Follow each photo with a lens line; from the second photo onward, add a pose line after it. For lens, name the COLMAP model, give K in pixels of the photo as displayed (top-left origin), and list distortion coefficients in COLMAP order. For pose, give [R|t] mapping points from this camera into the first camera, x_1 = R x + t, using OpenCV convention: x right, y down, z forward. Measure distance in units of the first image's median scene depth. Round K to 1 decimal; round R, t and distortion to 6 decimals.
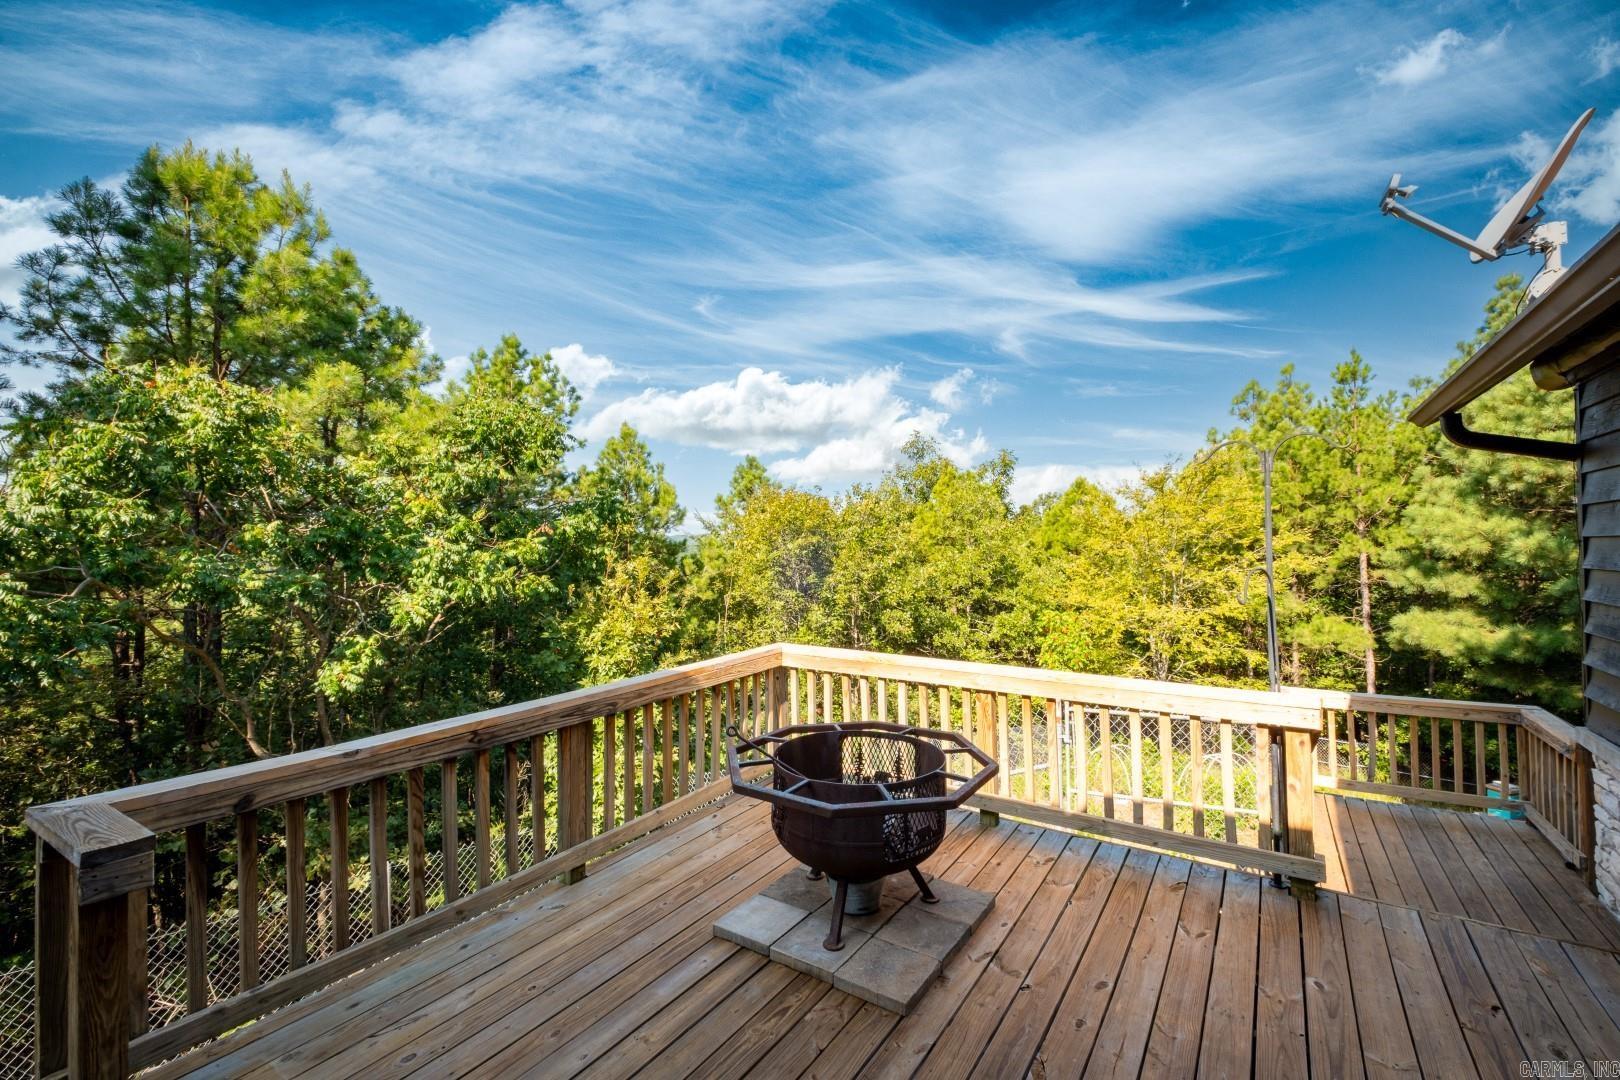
lens RADIAL K [[703.7, 0, 815.1], [0, 703.7, 537.7], [0, 0, 1]] dist [0.008277, -0.002025]
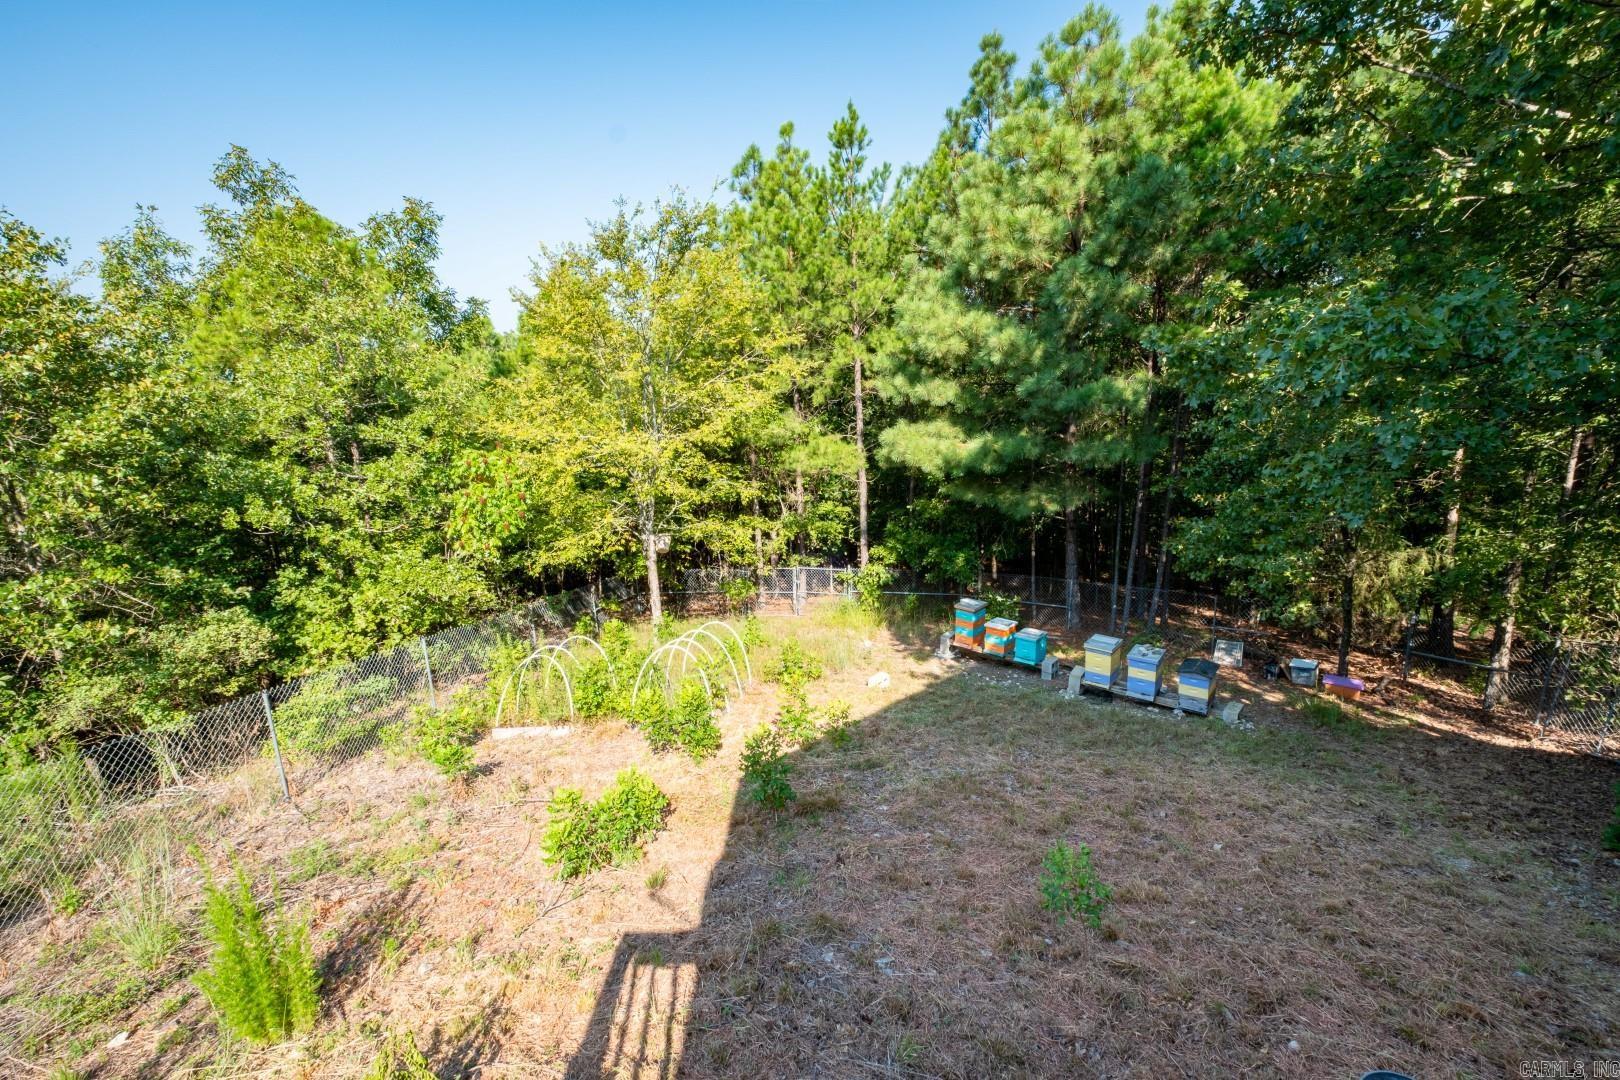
lens RADIAL K [[703.7, 0, 807.7], [0, 703.7, 537.7], [0, 0, 1]] dist [0.008277, -0.002025]
pose [[0.839317, -0.130700, 0.527698, 0.243392], [0.007321, 0.973299, 0.229423, 0.035864], [-0.543593, -0.188696, 0.817863, 0.288340]]
